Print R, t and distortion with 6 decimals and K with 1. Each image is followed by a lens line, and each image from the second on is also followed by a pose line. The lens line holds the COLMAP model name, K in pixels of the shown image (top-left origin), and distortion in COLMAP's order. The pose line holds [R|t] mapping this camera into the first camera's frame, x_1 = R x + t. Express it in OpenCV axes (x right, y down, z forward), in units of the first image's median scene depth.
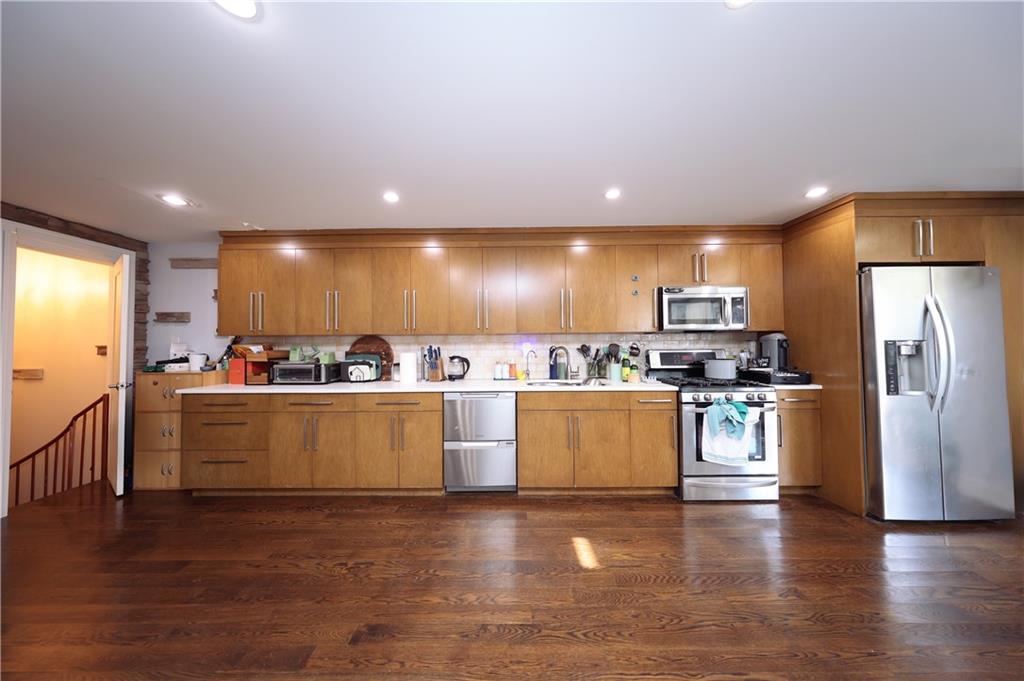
lens RADIAL K [[300.0, 0, 512.0], [0, 300.0, 340.5], [0, 0, 1]] dist [-0.000988, -0.000066]
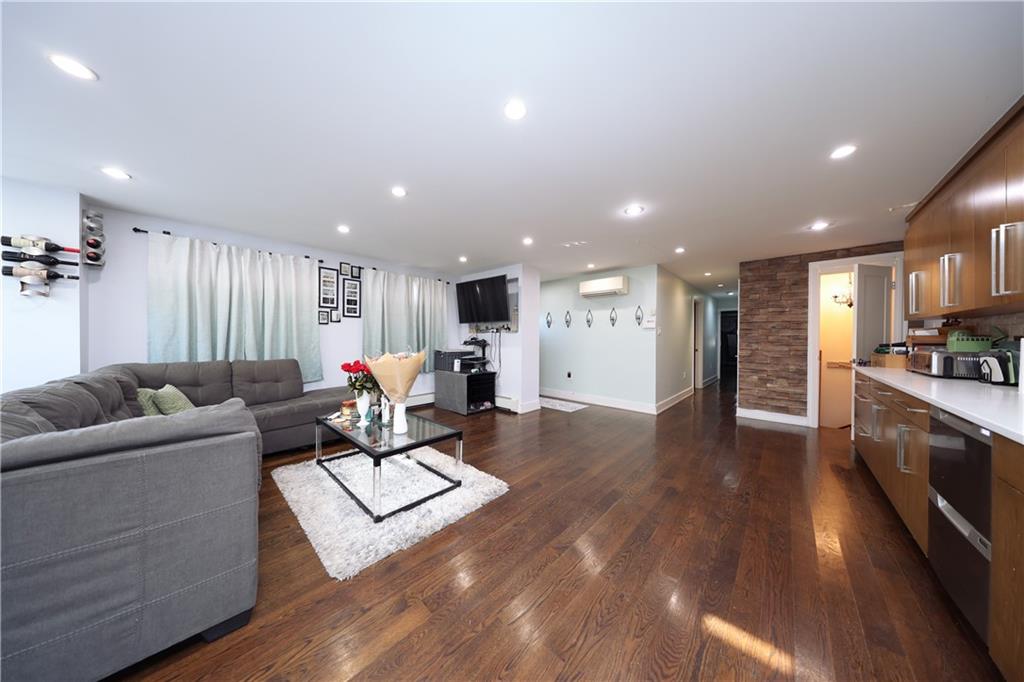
lens RADIAL K [[295.4, 0, 512.0], [0, 295.4, 341.0], [0, 0, 1]] dist [-0.000584, -0.000113]
pose [[-0.678653, 0.009759, -0.734394, 0.768736], [0.016368, 0.999864, -0.001839, 0.037564], [0.734276, -0.013268, -0.678721, 0.789859]]
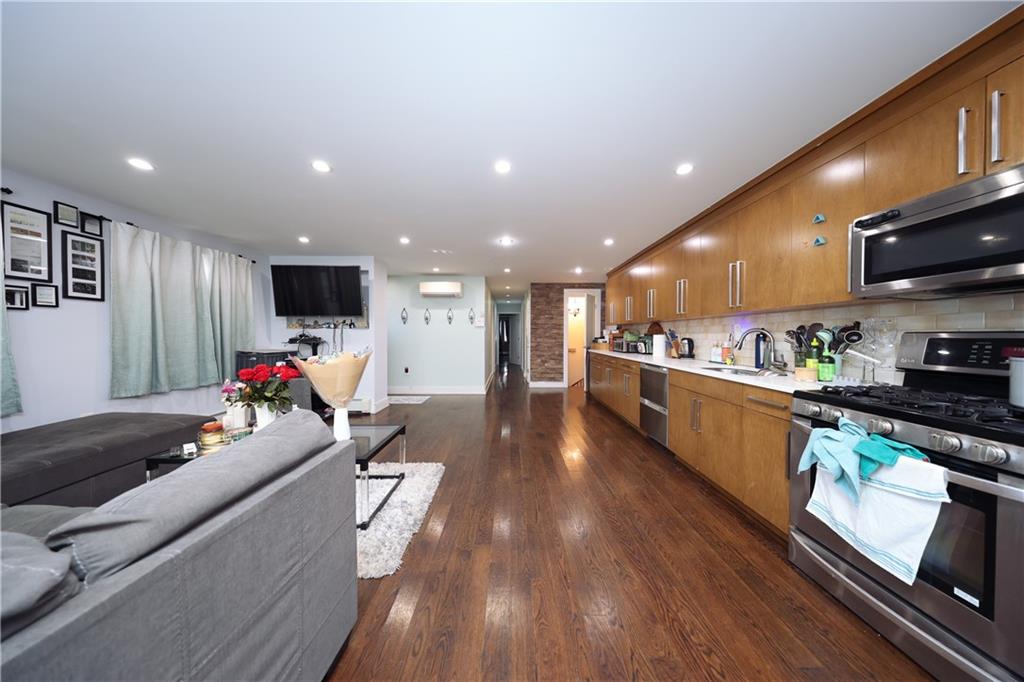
lens RADIAL K [[295.4, 0, 512.0], [0, 295.4, 341.0], [0, 0, 1]] dist [-0.000584, -0.000113]
pose [[0.009694, 0.026821, -0.999593, 1.163296], [0.020114, 0.999433, 0.027011, 0.022951], [0.999751, -0.020367, 0.009149, 0.382228]]
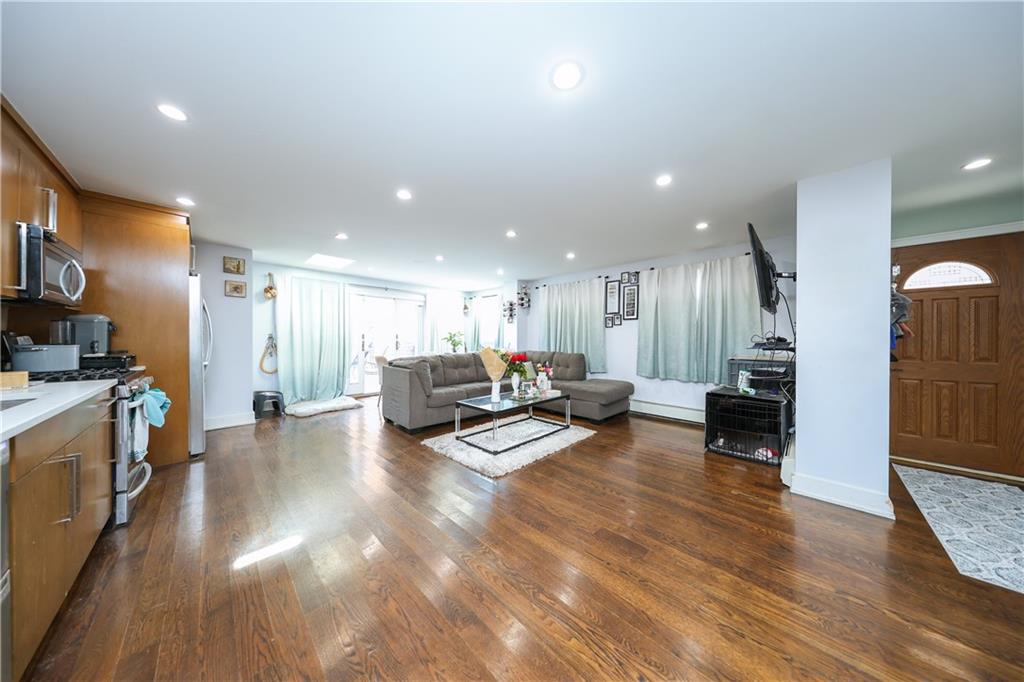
lens RADIAL K [[299.9, 0, 509.3], [0, 299.9, 338.9], [0, 0, 1]] dist [0.016366, -0.000029]
pose [[-0.708277, 0.004972, 0.705917, -0.679185], [-0.014198, 0.999673, -0.021287, 0.055235], [-0.705792, -0.025099, -0.707975, 0.843120]]
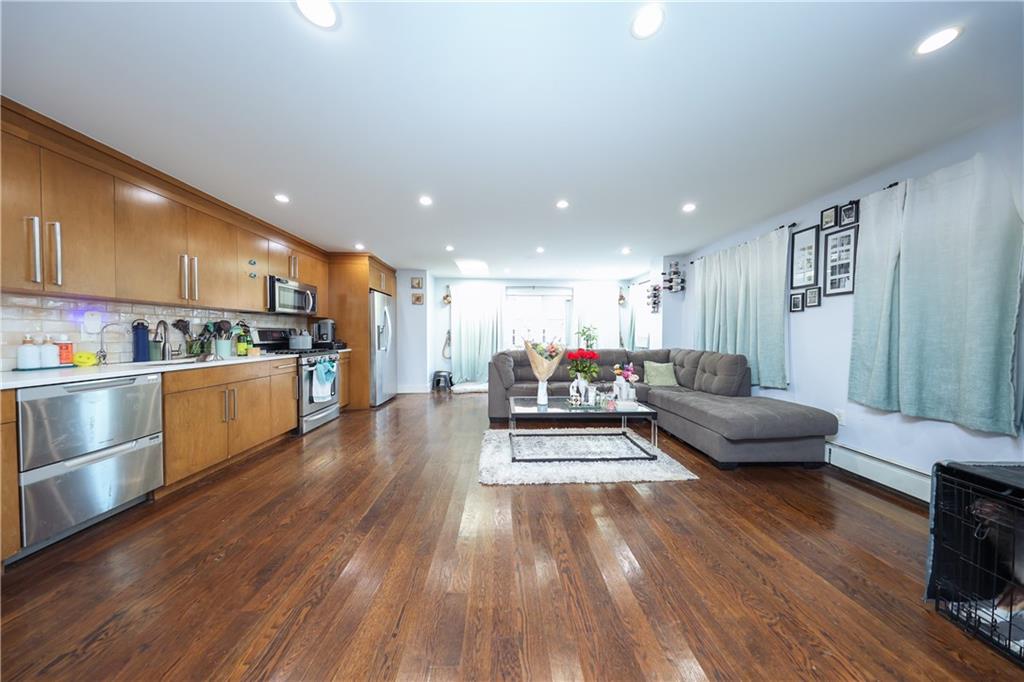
lens RADIAL K [[295.4, 0, 512.0], [0, 295.4, 341.0], [0, 0, 1]] dist [-0.000584, -0.000113]
pose [[-0.042828, -0.015610, 0.998960, -0.828283], [-0.024754, 0.999588, 0.014559, 0.049614], [-0.998776, -0.024104, -0.043197, 0.083362]]
